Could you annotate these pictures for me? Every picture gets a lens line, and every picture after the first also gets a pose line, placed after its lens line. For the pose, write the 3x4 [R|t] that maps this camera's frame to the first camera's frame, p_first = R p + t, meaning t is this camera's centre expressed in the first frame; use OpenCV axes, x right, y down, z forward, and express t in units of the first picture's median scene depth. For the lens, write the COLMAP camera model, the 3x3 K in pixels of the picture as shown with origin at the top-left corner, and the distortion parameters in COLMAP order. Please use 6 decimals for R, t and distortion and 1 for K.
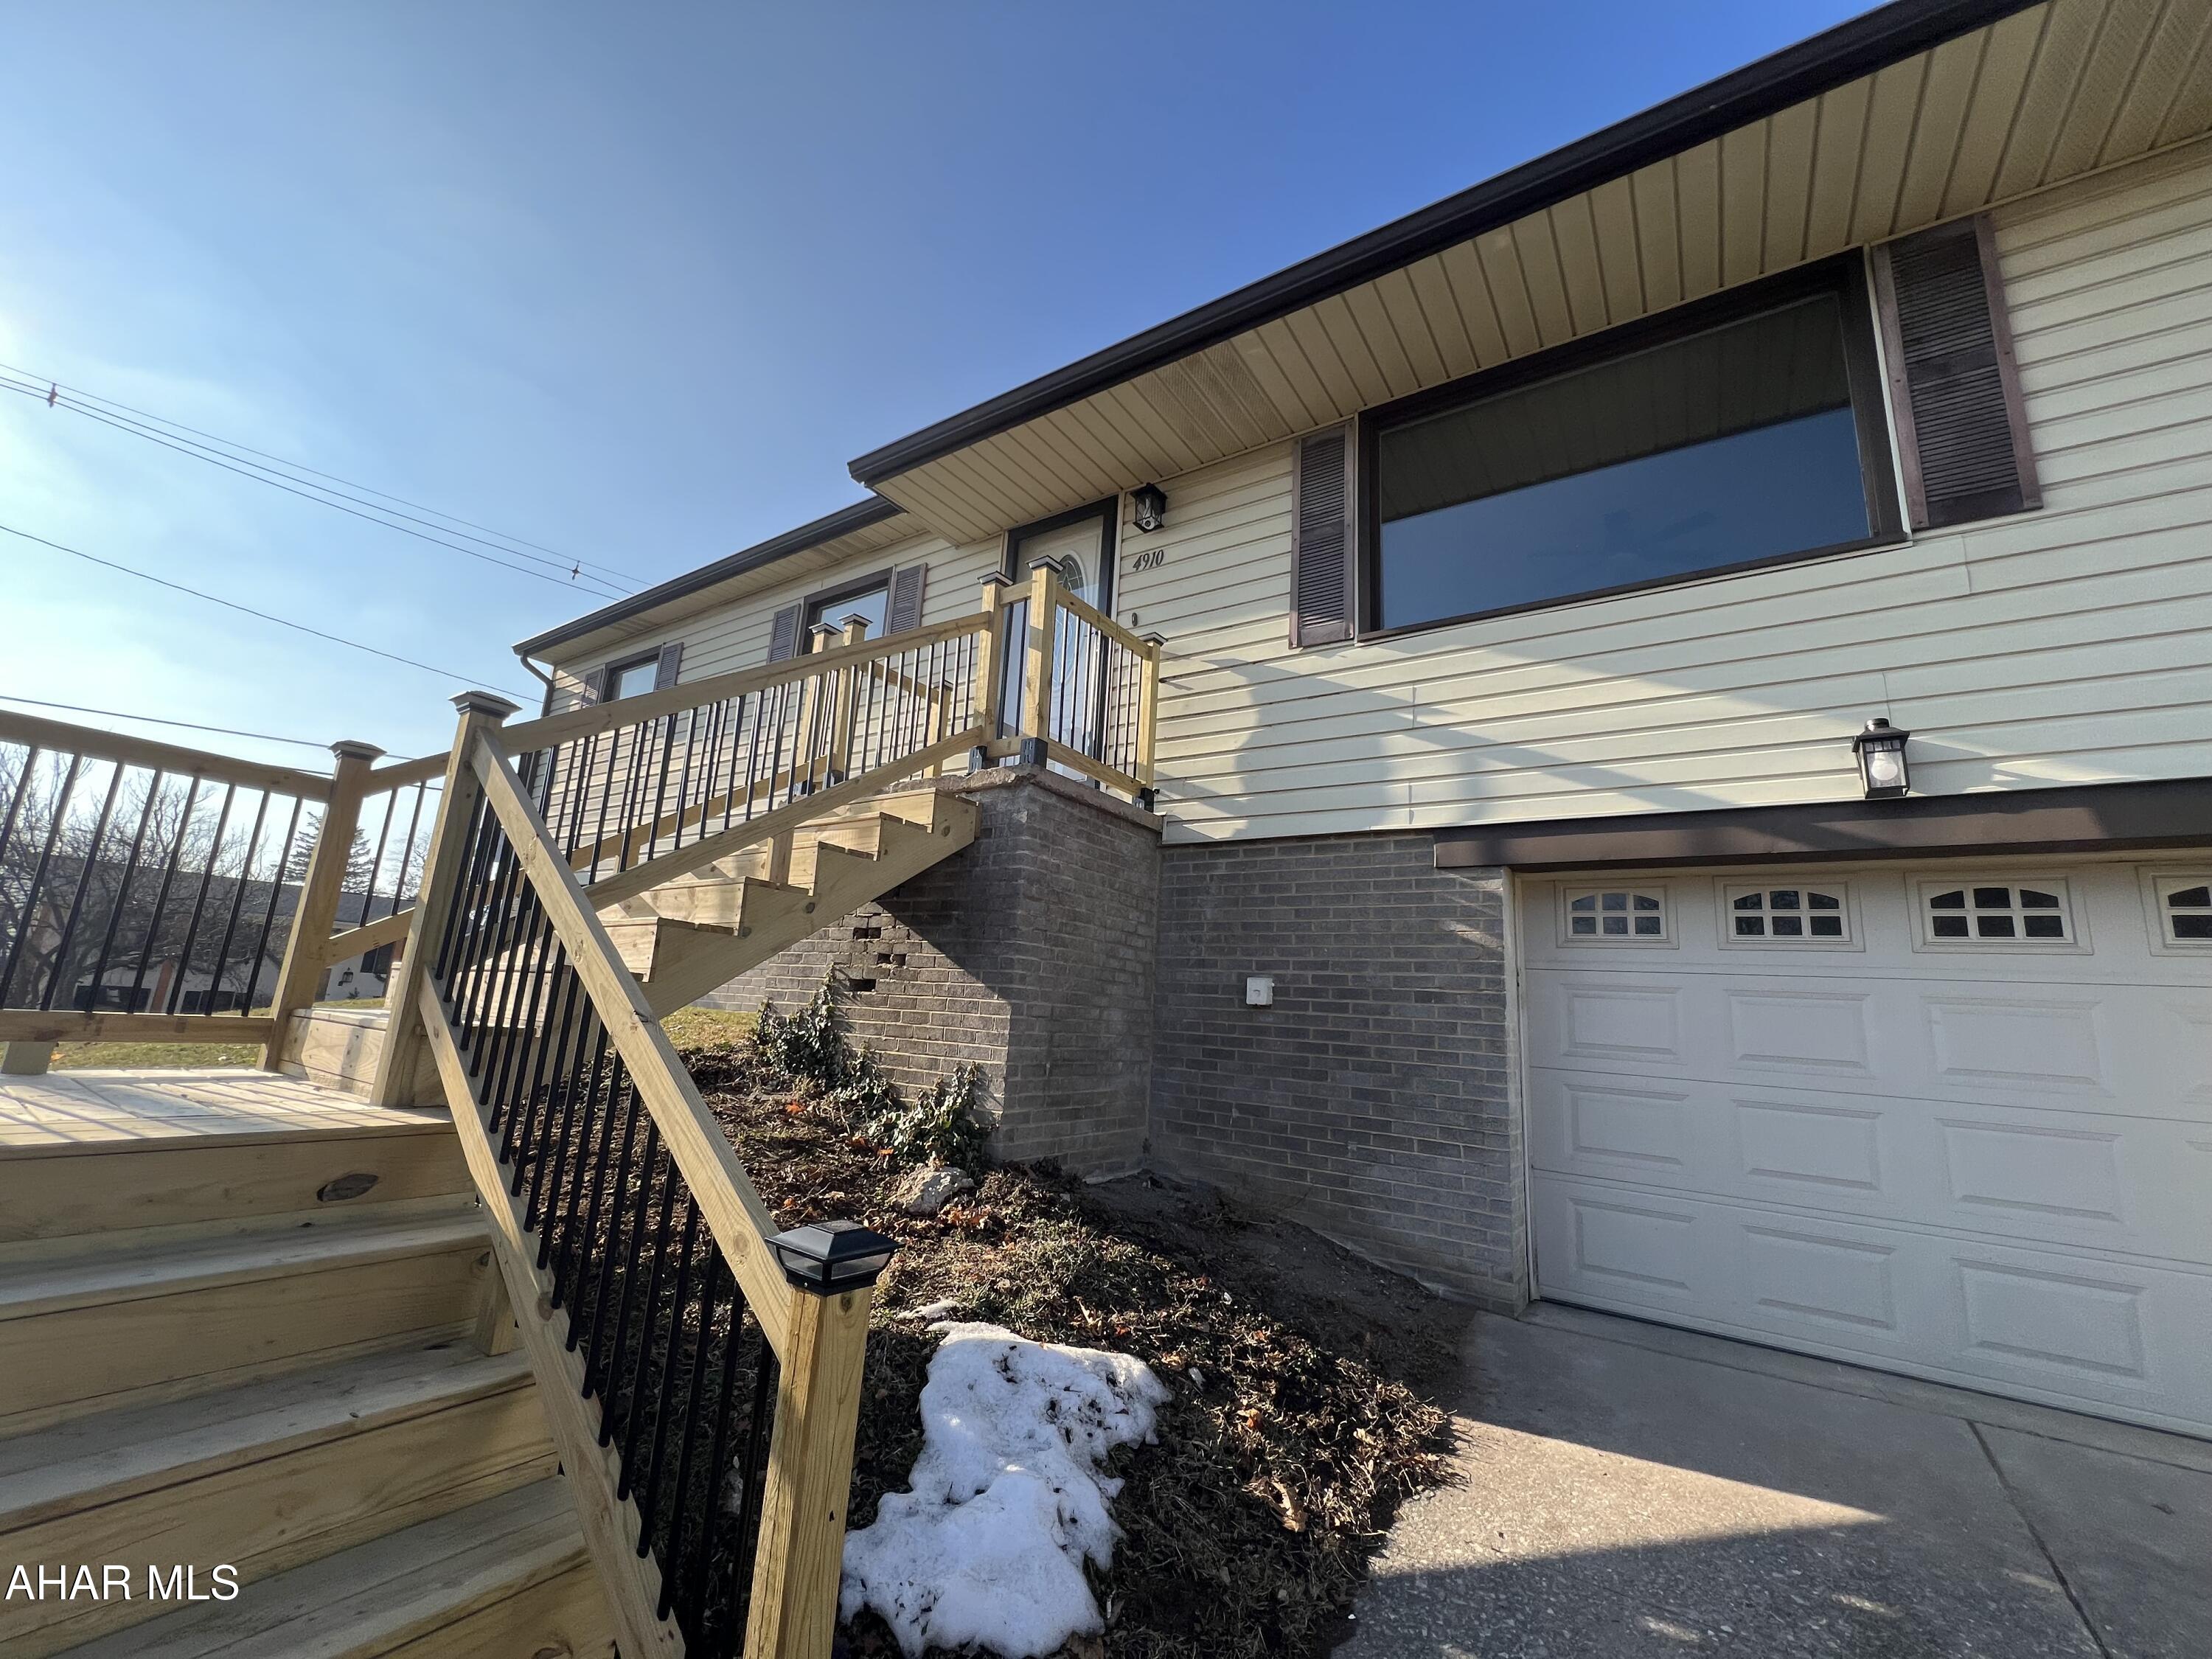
lens RADIAL K [[882.1, 0, 1102.5], [0, 882.1, 826.3], [0, 0, 1]] dist [-0.002154, 0.000288]
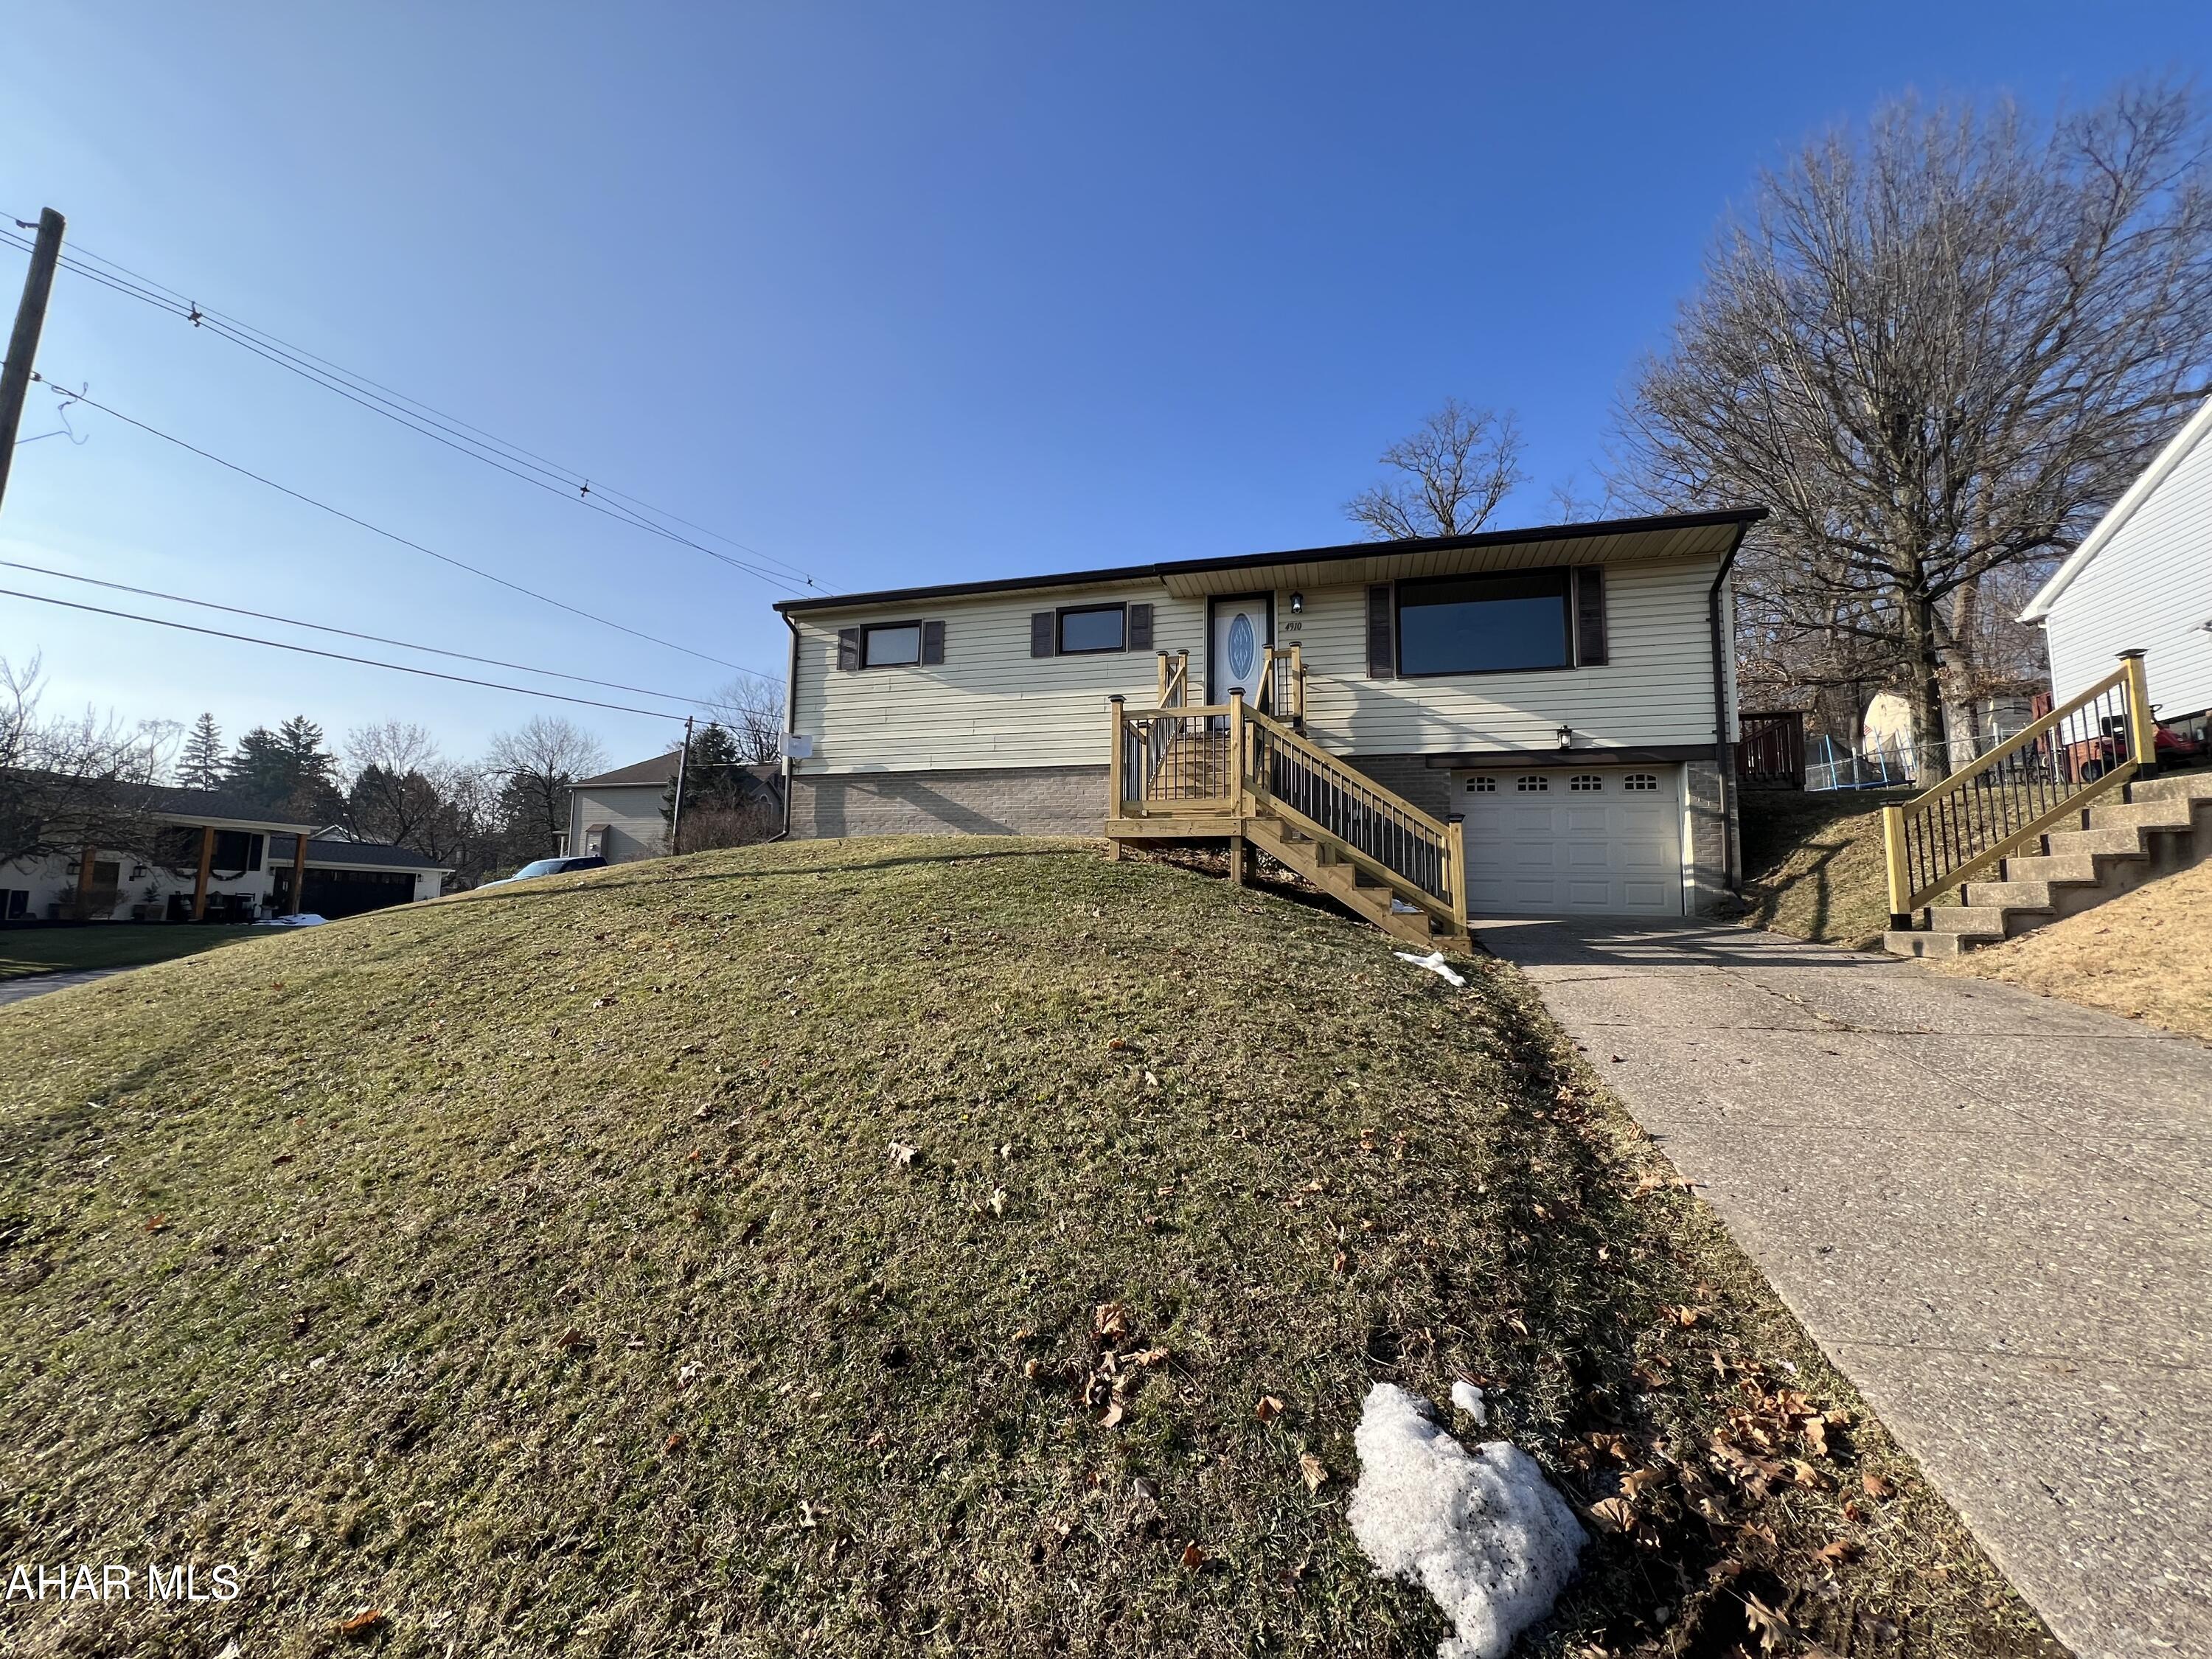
lens RADIAL K [[882.1, 0, 1102.5], [0, 882.1, 826.3], [0, 0, 1]] dist [-0.002154, 0.000288]
pose [[0.956827, -0.002750, 0.290646, -1.415909], [-0.029393, 0.993914, 0.106168, -0.033369], [-0.289169, -0.110128, 0.950922, -1.375299]]
